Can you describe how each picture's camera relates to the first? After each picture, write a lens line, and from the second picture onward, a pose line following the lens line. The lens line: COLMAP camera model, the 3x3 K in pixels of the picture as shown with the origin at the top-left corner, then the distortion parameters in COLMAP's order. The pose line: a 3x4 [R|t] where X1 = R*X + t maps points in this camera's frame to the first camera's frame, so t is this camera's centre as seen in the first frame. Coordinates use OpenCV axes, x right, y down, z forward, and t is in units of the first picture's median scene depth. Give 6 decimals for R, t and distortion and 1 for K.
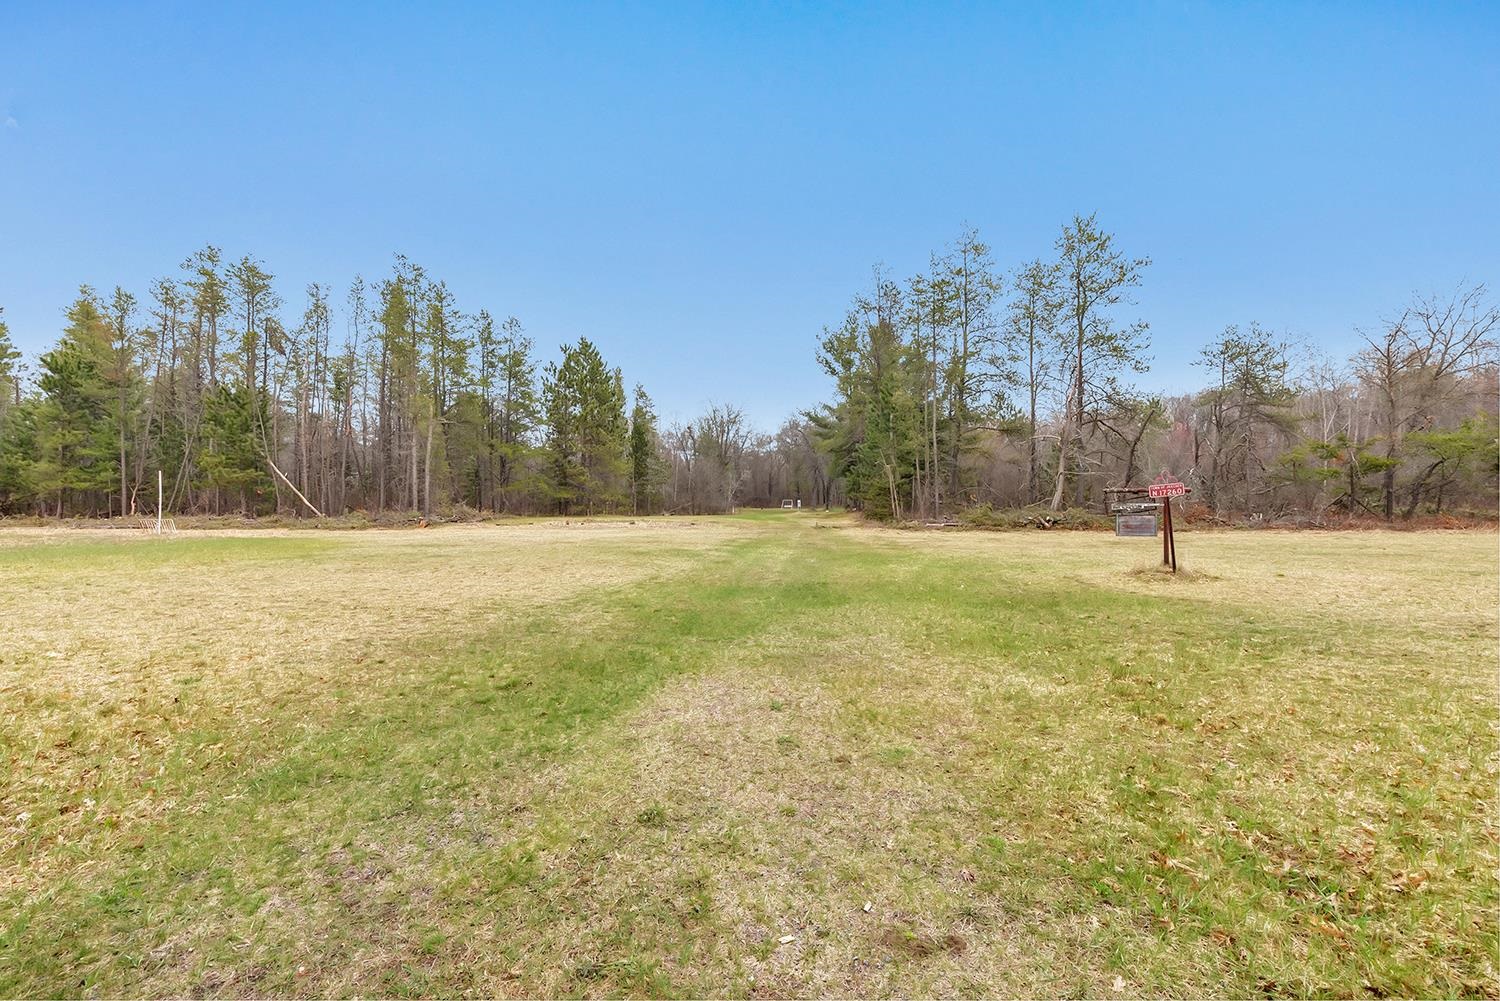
lens RADIAL K [[587.4, 0, 750.0], [0, 587.4, 500.5], [0, 0, 1]] dist [0.000197, 0.000003]
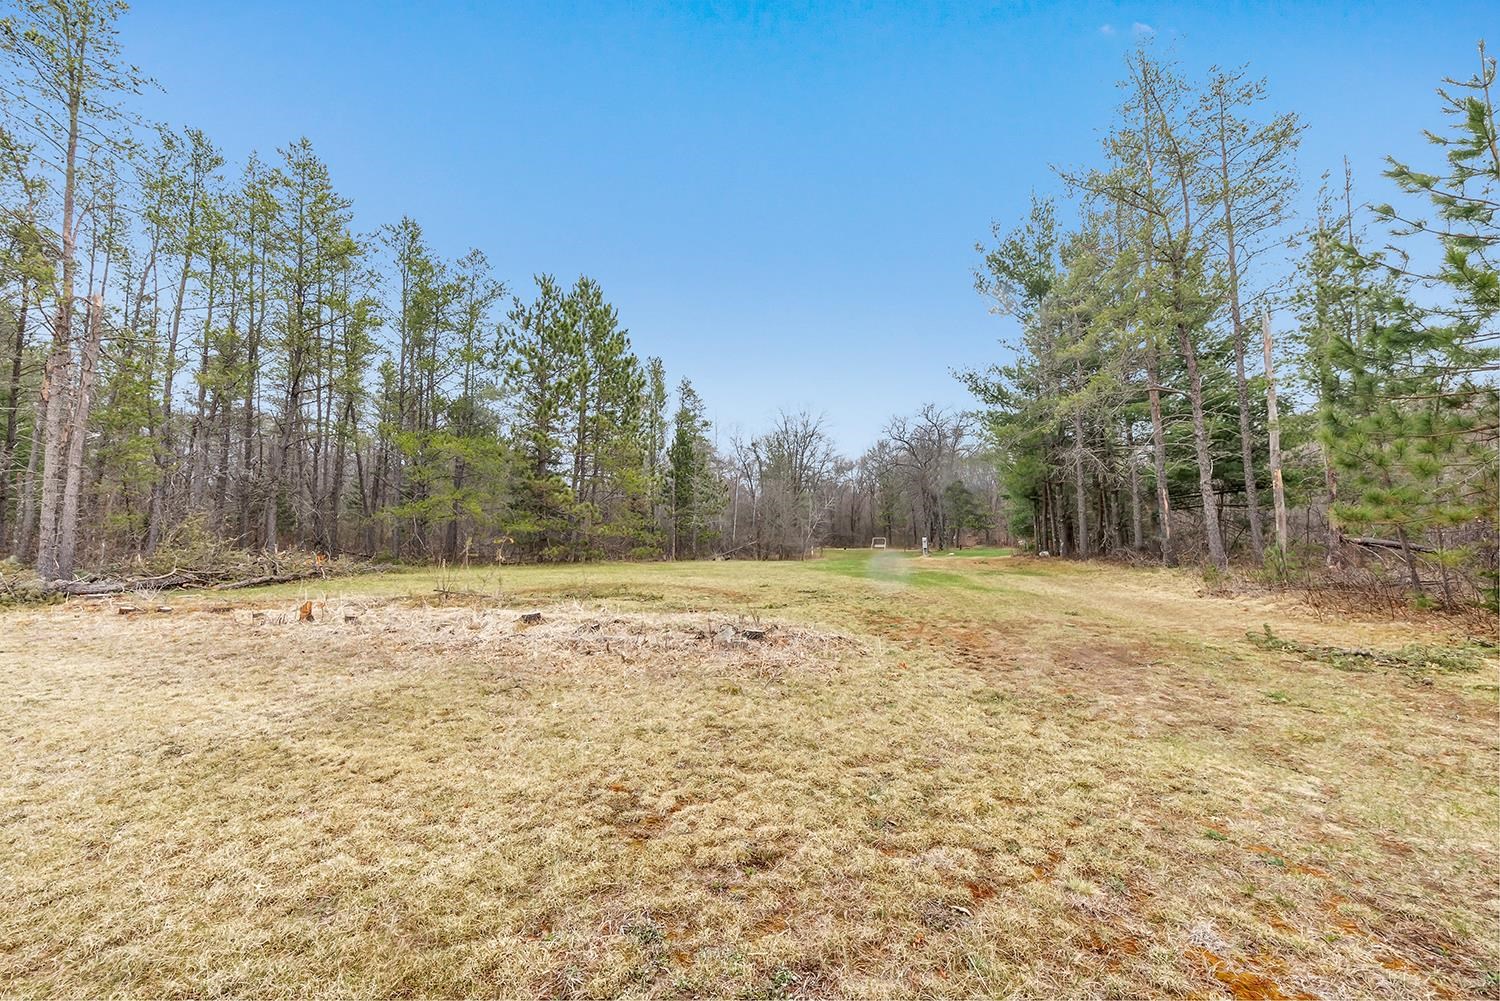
lens RADIAL K [[587.4, 0, 750.0], [0, 587.4, 500.5], [0, 0, 1]] dist [0.000197, 0.000003]
pose [[0.993578, -0.004839, -0.113046, -0.026409], [-0.002529, 0.997885, -0.064948, 0.000808], [0.113121, 0.064817, 0.991465, 0.289422]]
